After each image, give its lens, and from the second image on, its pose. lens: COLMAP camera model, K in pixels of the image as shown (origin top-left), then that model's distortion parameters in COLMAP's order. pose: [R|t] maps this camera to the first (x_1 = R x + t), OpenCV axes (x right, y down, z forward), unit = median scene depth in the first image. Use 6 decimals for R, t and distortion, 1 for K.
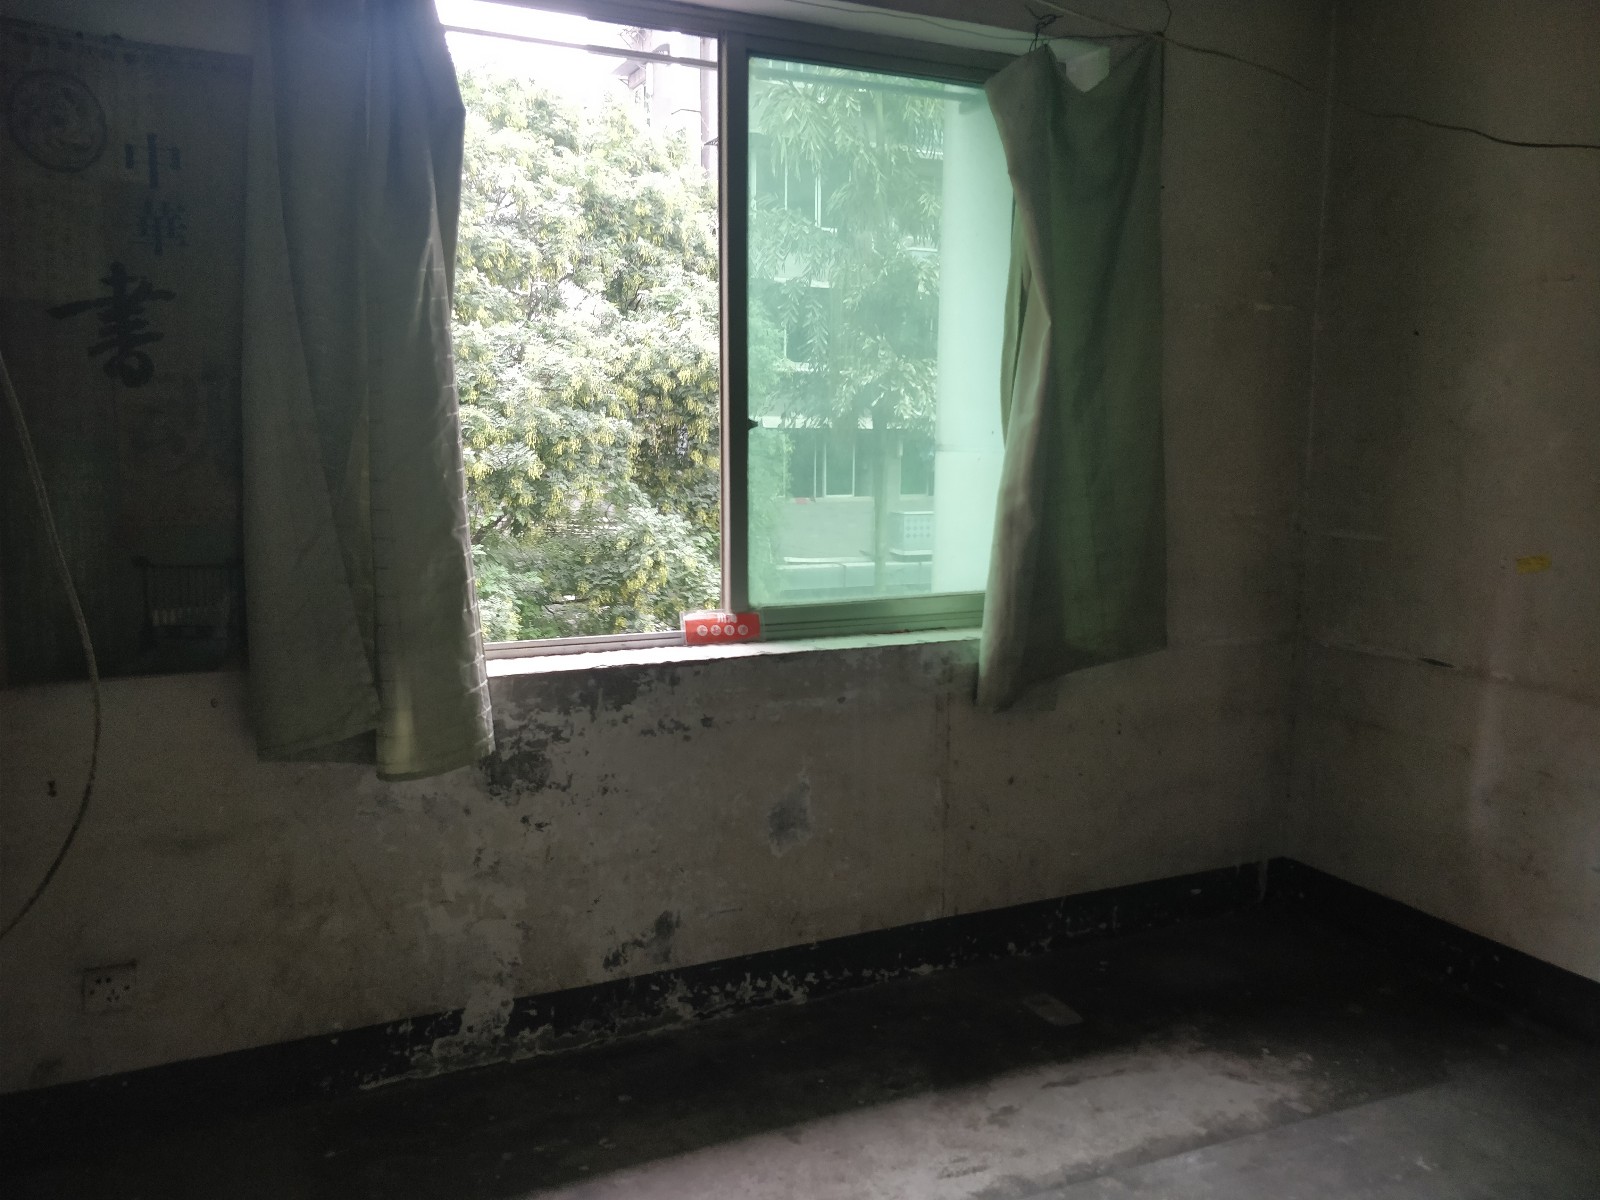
lens RADIAL K [[1305.5, 0, 804.3], [0, 1305.5, 597.0], [0, 0, 1]] dist [0.014876, -0.004572]
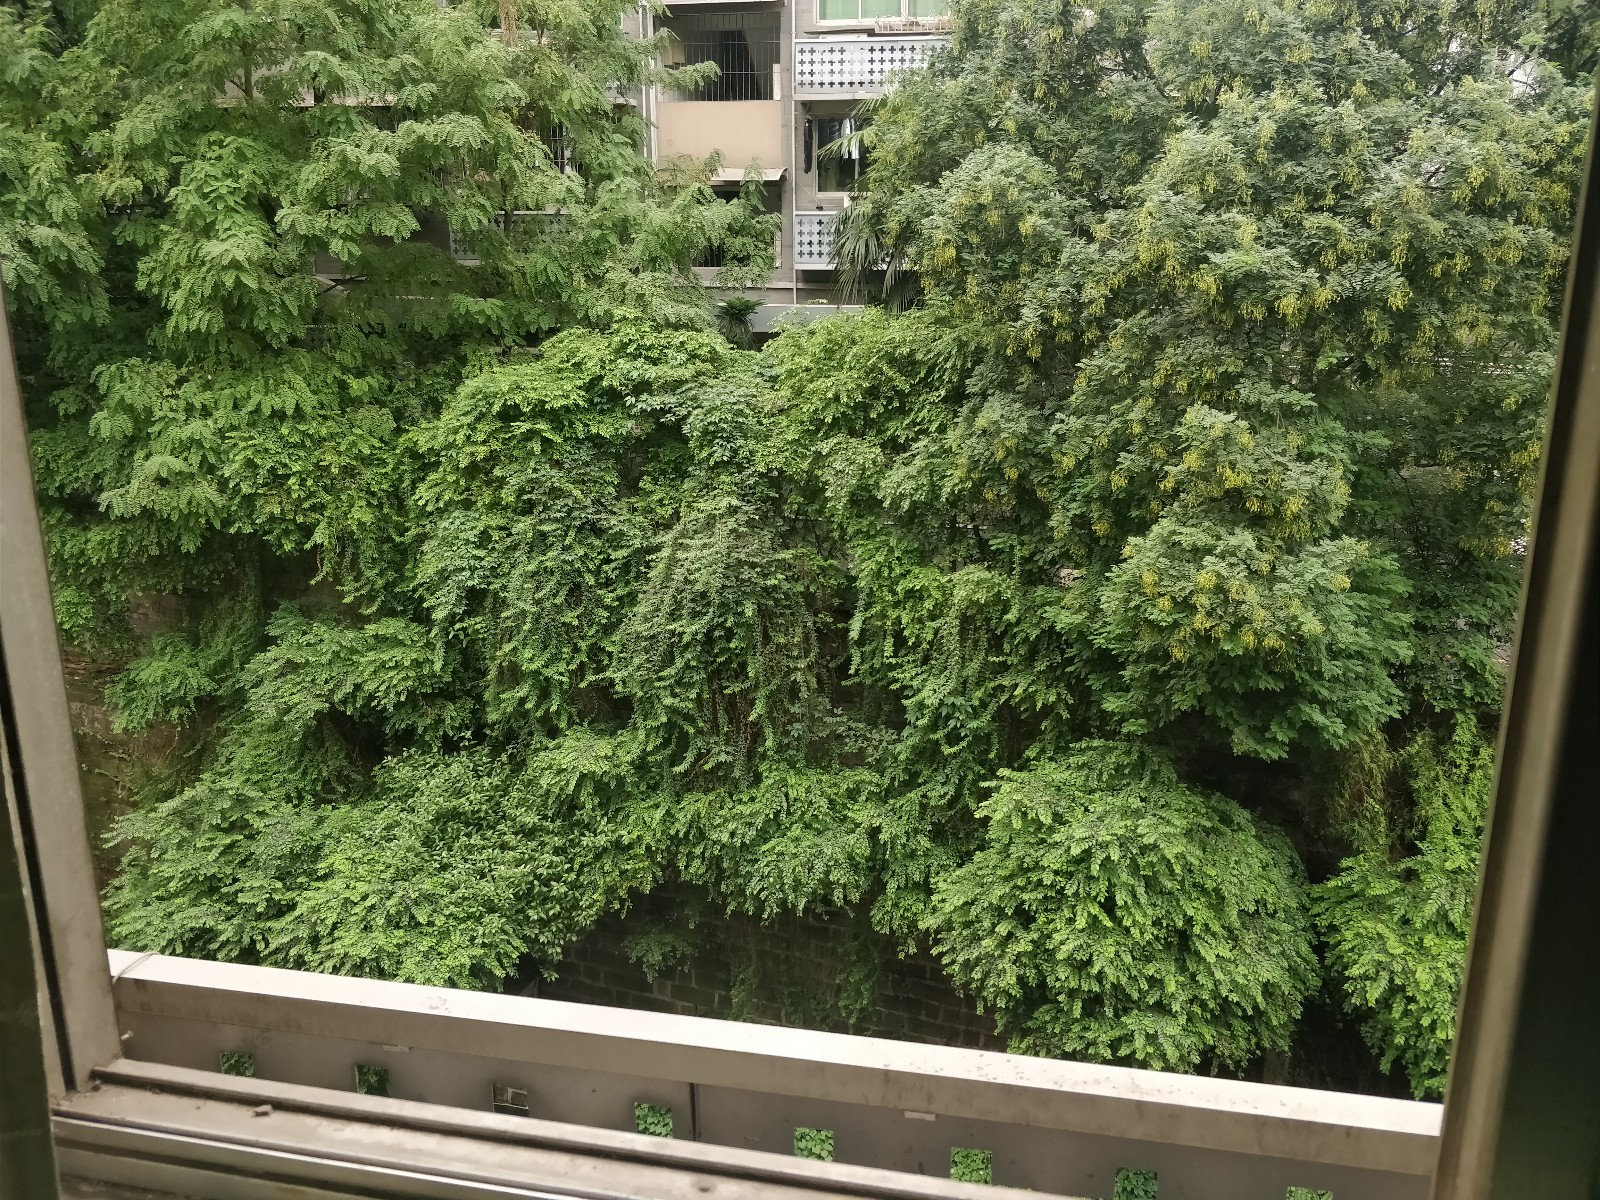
lens RADIAL K [[1305.5, 0, 806.4], [0, 1305.5, 611.7], [0, 0, 1]] dist [0.014876, -0.004572]
pose [[0.800909, 0.155012, -0.578373, -0.011282], [-0.068637, 0.983310, 0.168495, -0.021341], [0.594839, -0.095251, 0.798182, 0.158039]]
